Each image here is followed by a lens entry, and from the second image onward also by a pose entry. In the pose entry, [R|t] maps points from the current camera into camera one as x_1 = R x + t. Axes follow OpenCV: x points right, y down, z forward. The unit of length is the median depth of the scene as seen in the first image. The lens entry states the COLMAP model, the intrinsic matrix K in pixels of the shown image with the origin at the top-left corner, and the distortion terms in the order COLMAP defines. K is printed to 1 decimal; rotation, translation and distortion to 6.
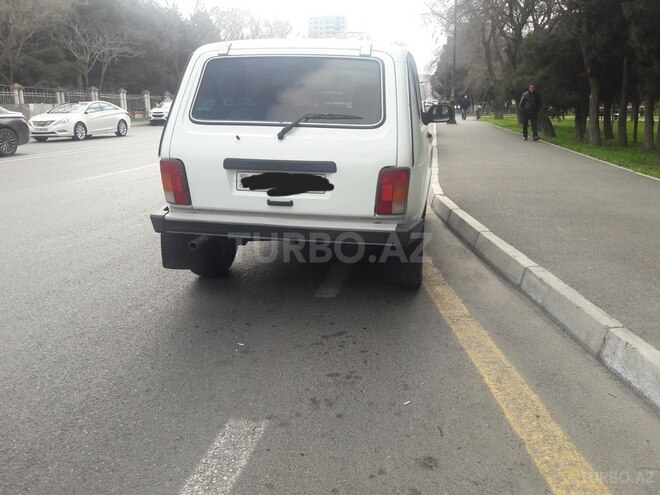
lens RADIAL K [[534.2, 0, 330.0], [0, 534.2, 247.5], [0, 0, 1]] dist [0.134884, -0.178874]
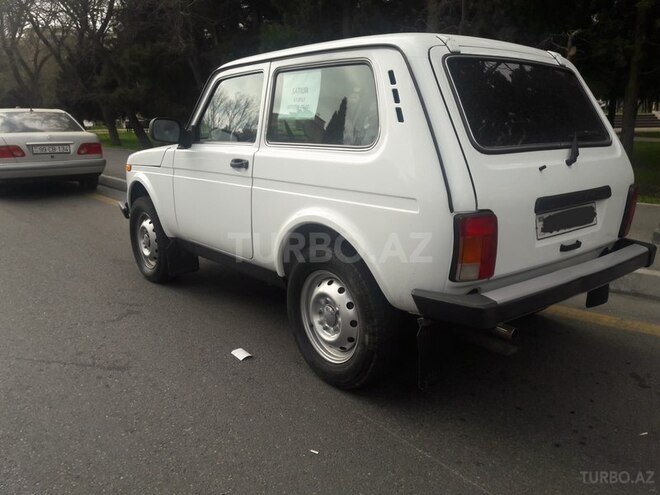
lens RADIAL K [[556.5, 0, 330.0], [0, 556.5, 247.5], [0, 0, 1]] dist [-0.010111, -0.003837]
pose [[0.652808, -0.191908, 0.732812, -0.923249], [0.212542, 0.974922, 0.065975, -0.210837], [-0.727095, 0.112684, 0.677226, 0.718995]]
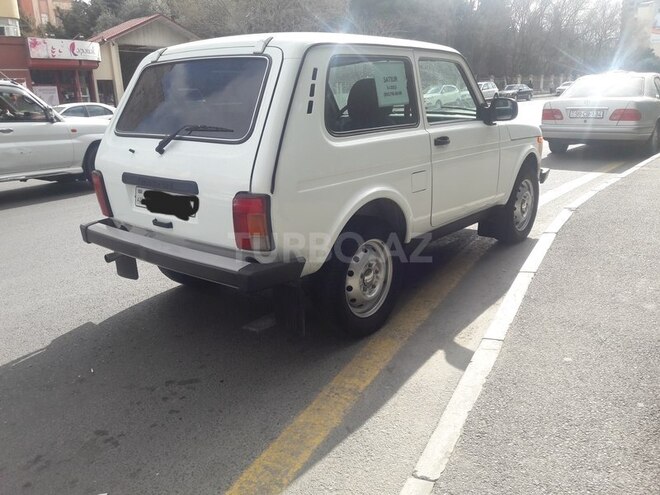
lens RADIAL K [[534.2, 0, 330.0], [0, 534.2, 247.5], [0, 0, 1]] dist [0.134884, -0.178874]
pose [[0.864084, 0.104926, -0.492291, 0.613312], [-0.092165, 0.994478, 0.050191, -0.116520], [0.494839, 0.002002, 0.868983, 0.351215]]
